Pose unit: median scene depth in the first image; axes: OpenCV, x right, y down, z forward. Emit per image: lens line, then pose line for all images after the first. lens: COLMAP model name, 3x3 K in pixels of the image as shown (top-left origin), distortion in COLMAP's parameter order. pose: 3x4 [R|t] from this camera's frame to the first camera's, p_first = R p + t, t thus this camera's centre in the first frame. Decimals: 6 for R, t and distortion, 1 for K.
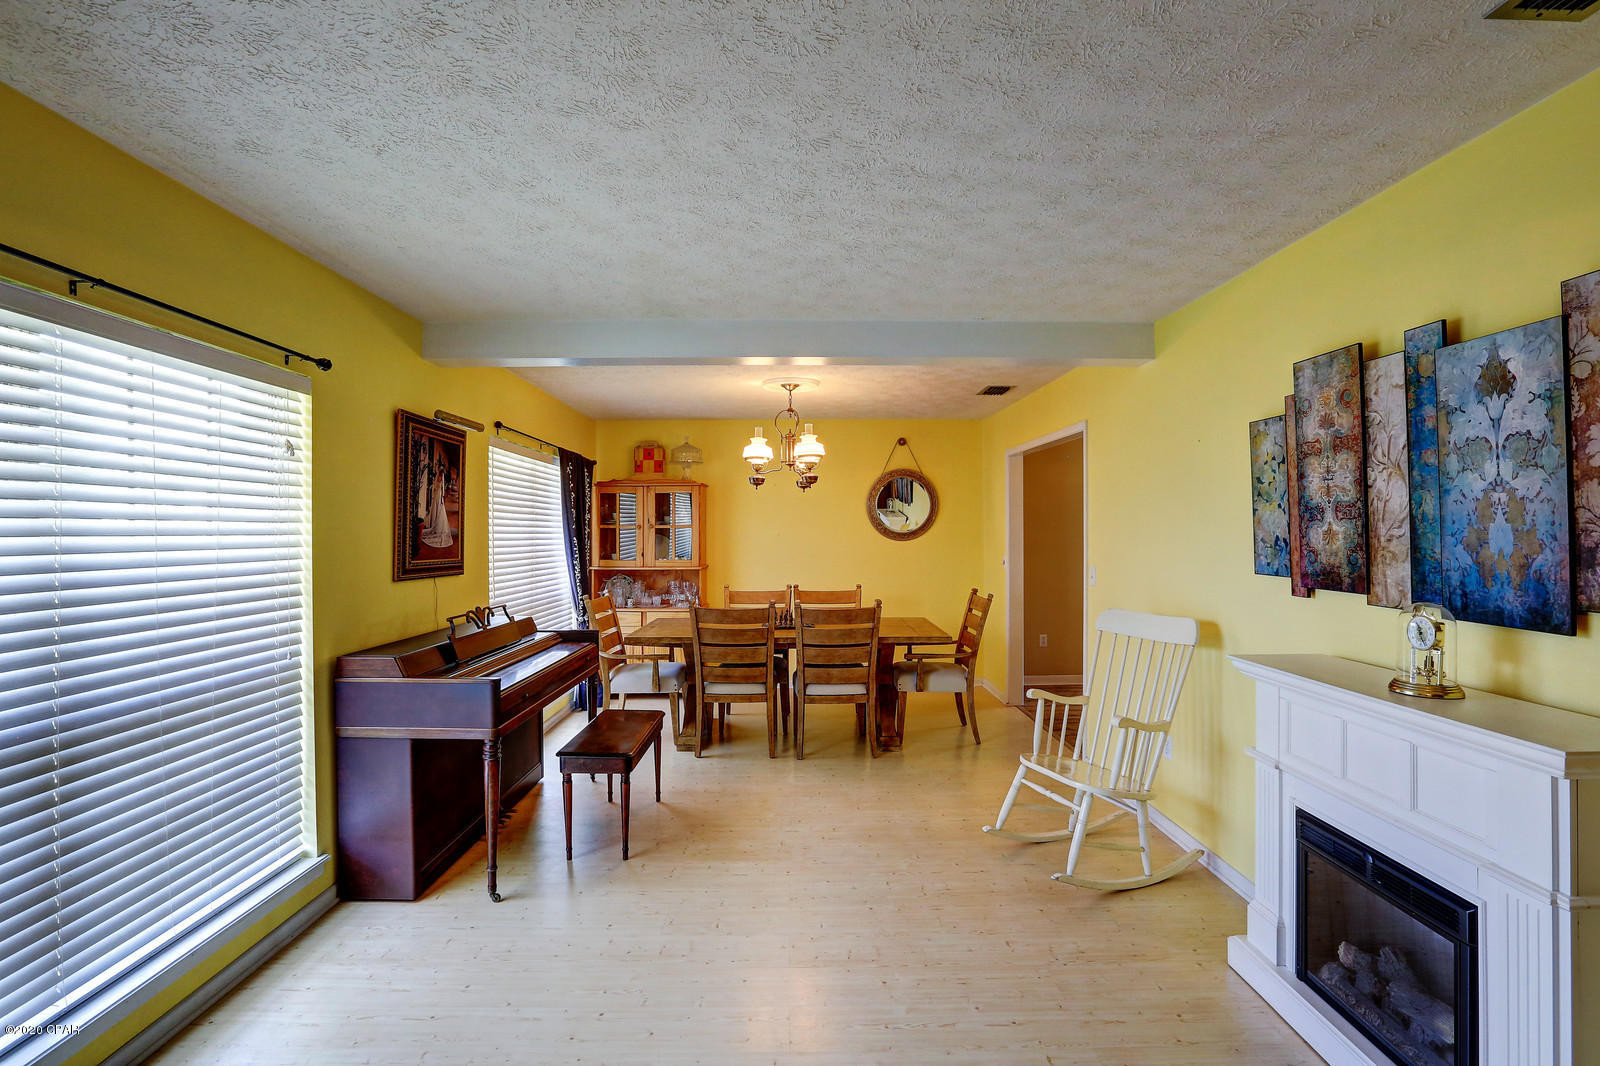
lens RADIAL K [[739.8, 0, 797.1], [0, 739.8, 532.7], [0, 0, 1]] dist [-0.056426, 0.023533]
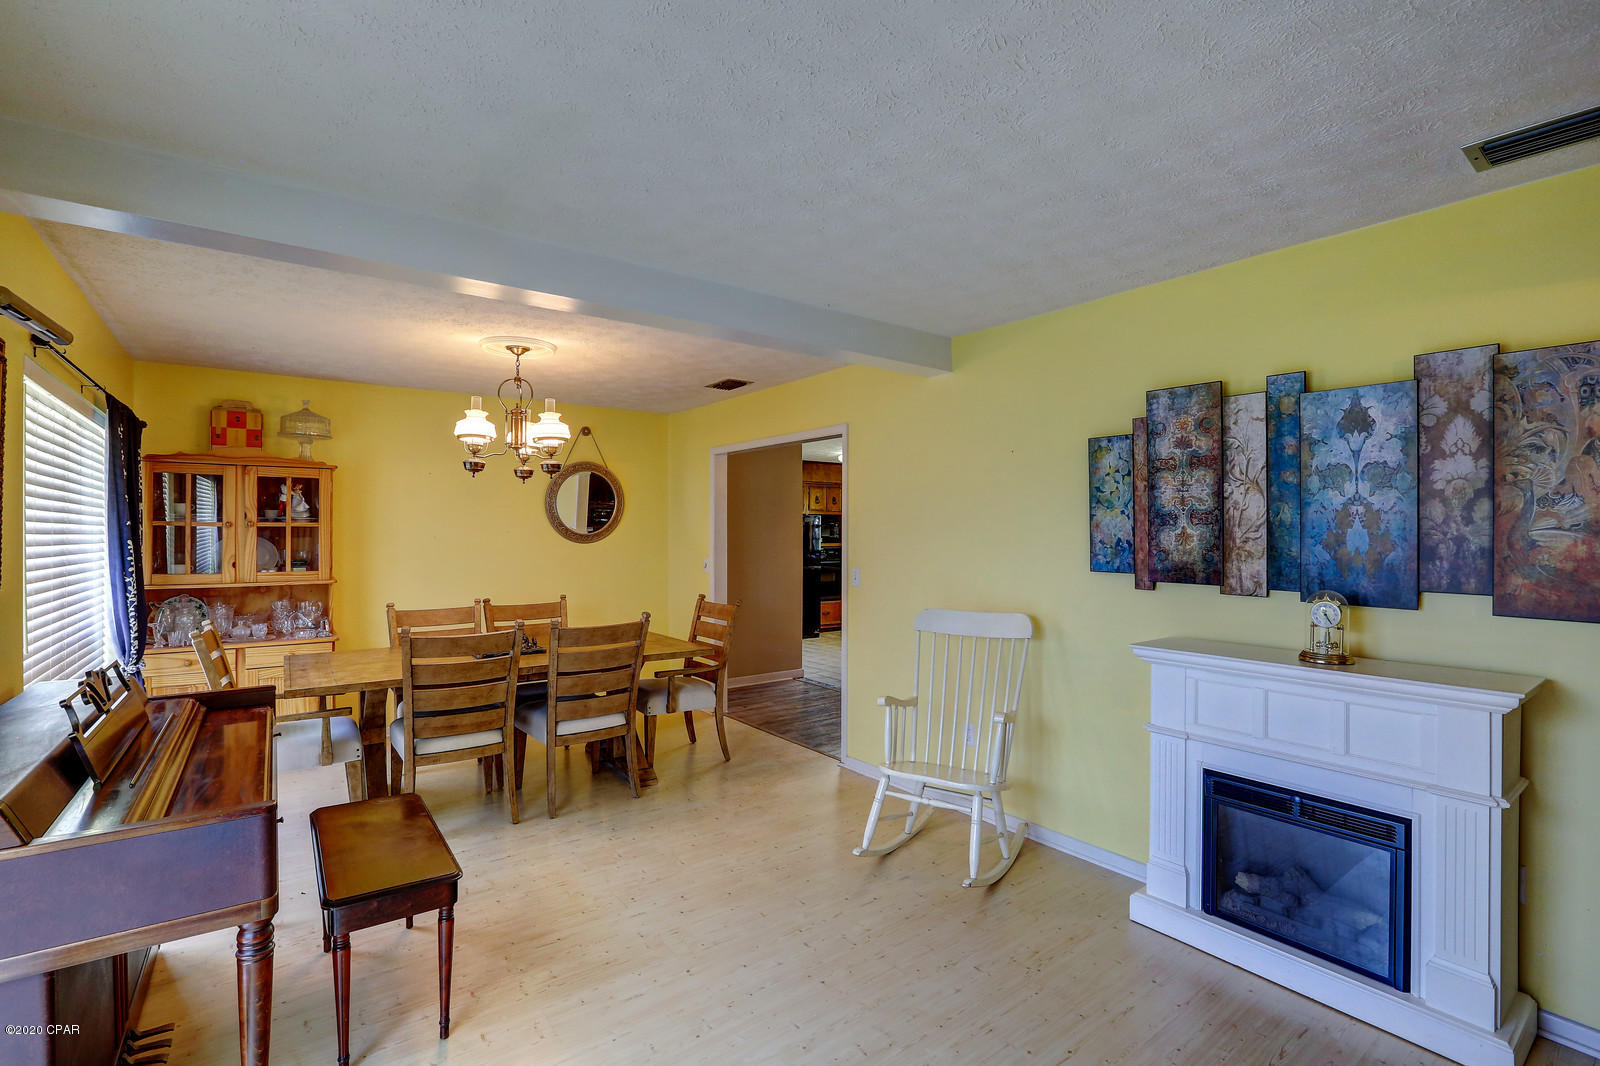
lens RADIAL K [[739.8, 0, 797.1], [0, 739.8, 532.7], [0, 0, 1]] dist [-0.056426, 0.023533]
pose [[0.805151, 0.003580, 0.593059, -0.494956], [-0.002491, 0.999993, -0.002654, 0.000252], [-0.593064, 0.000660, 0.805155, 0.400526]]
